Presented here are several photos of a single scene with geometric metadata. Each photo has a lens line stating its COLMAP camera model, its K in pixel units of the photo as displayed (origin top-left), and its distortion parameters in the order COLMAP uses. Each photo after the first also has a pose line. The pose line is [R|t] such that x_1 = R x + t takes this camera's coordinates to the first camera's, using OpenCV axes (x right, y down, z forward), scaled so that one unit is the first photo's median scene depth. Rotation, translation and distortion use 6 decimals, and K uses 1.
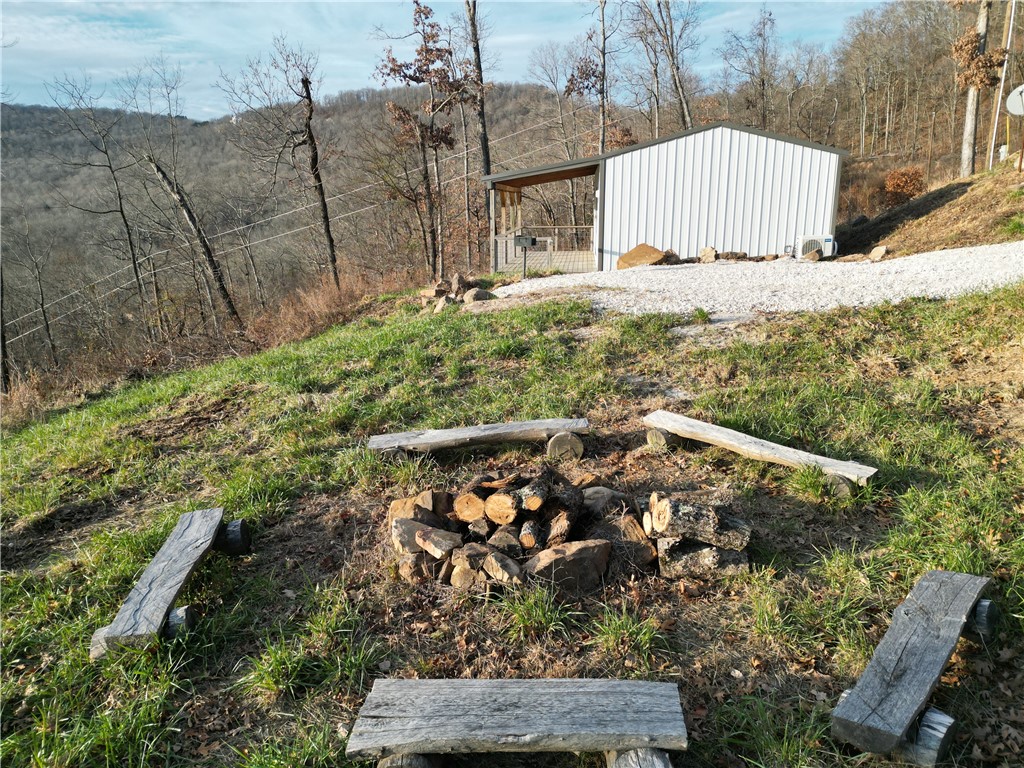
lens RADIAL K [[711.5, 0, 516.3], [0, 711.5, 380.7], [0, 0, 1]] dist [0.075981, -0.069972]
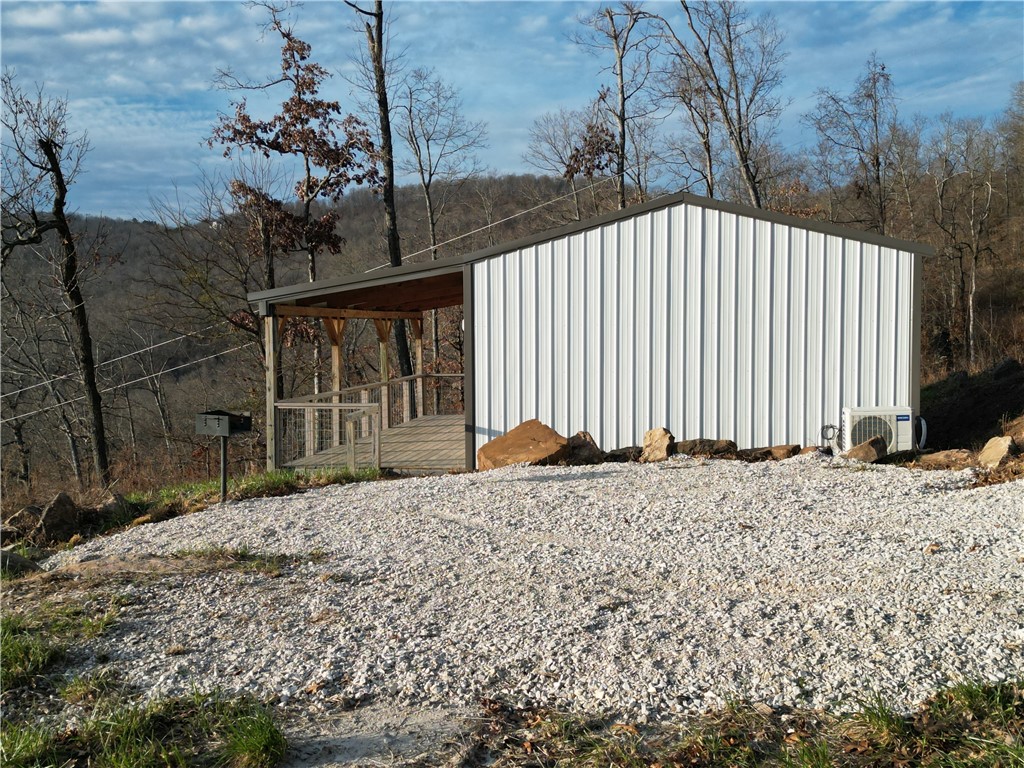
lens RADIAL K [[1009.0, 0, 529.5], [0, 1009.0, 384.4], [0, 0, 1]] dist [0.170807, -0.363886]
pose [[0.998921, 0.002468, -0.046368, 0.140632], [-0.011197, 0.981921, -0.188959, -0.054925], [0.045063, 0.189274, 0.980890, 0.196555]]
